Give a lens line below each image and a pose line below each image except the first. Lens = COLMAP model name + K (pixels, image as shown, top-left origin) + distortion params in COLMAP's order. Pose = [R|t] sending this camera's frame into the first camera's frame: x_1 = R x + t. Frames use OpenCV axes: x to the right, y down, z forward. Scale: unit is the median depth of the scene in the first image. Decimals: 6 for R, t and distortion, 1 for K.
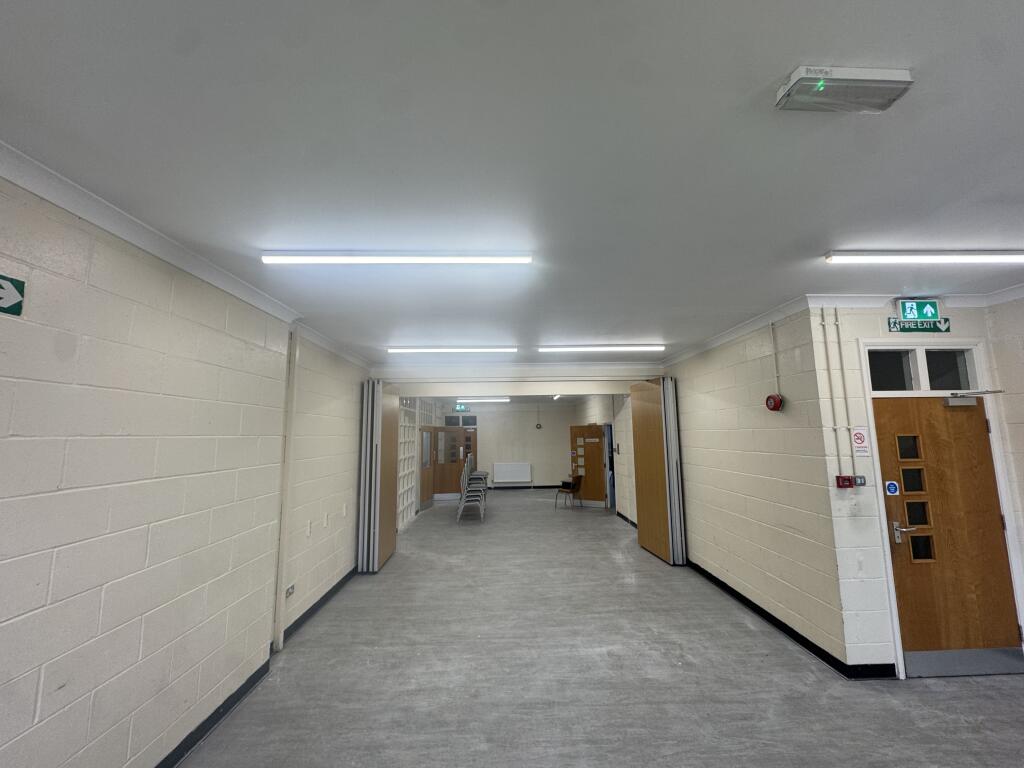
lens RADIAL K [[407.9, 0, 511.4], [0, 407.9, 384.0], [0, 0, 1]] dist [-0.004577, 0.000820]
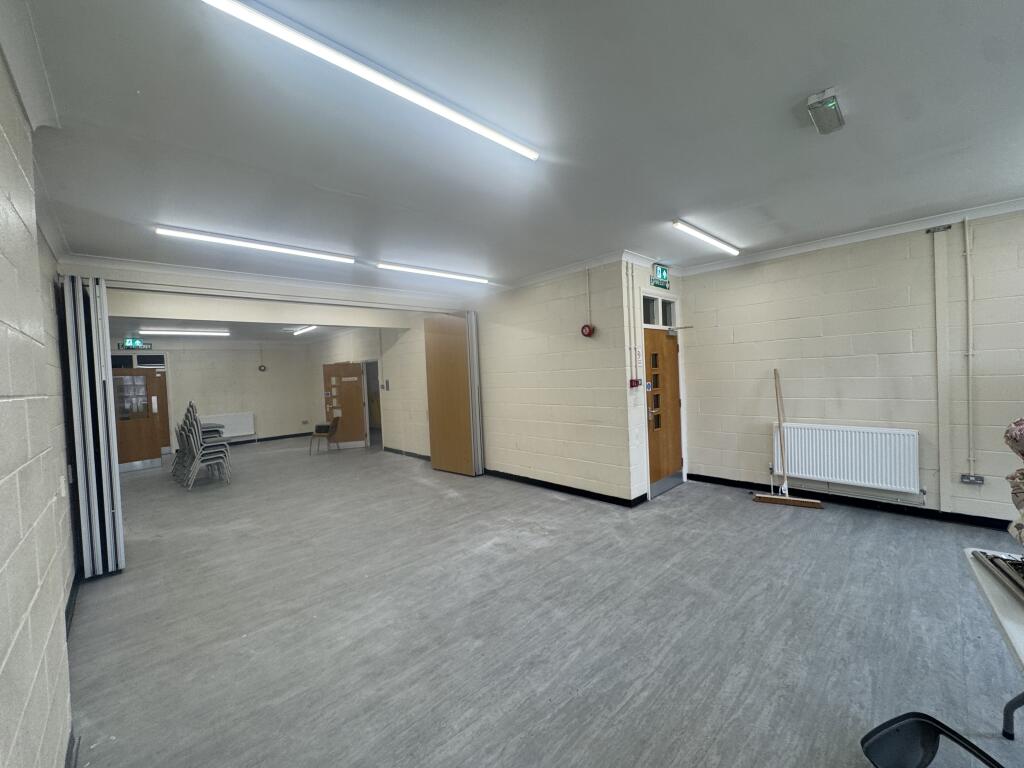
lens RADIAL K [[407.9, 0, 511.0], [0, 407.9, 383.1], [0, 0, 1]] dist [-0.004577, 0.000820]
pose [[0.744166, -0.039171, 0.666846, -0.455664], [-0.044358, 0.993178, 0.107841, 0.088633], [-0.666521, -0.109832, 0.737351, 0.180252]]
